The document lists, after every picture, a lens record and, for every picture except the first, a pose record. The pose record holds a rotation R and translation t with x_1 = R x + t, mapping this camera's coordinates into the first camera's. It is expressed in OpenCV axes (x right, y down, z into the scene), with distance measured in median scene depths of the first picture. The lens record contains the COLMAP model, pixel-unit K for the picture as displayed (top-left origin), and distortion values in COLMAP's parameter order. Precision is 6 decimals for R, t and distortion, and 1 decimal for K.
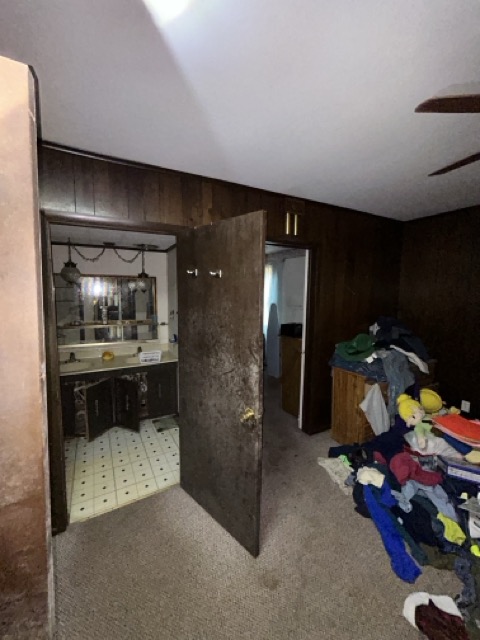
lens RADIAL K [[269.7, 0, 241.3], [0, 269.7, 318.2], [0, 0, 1]] dist [0.018781, 0.000165]
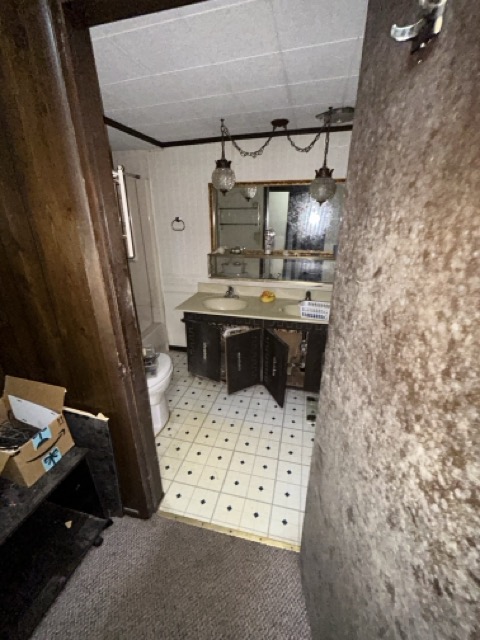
lens RADIAL K [[264.8, 0, 240.0], [0, 264.8, 320.0], [0, 0, 1]] dist [-0.000025, -0.000017]
pose [[0.732907, 0.235141, -0.638401, -0.050805], [-0.064136, 0.958072, 0.279256, -0.002745], [0.677299, -0.163724, 0.717259, 0.374944]]
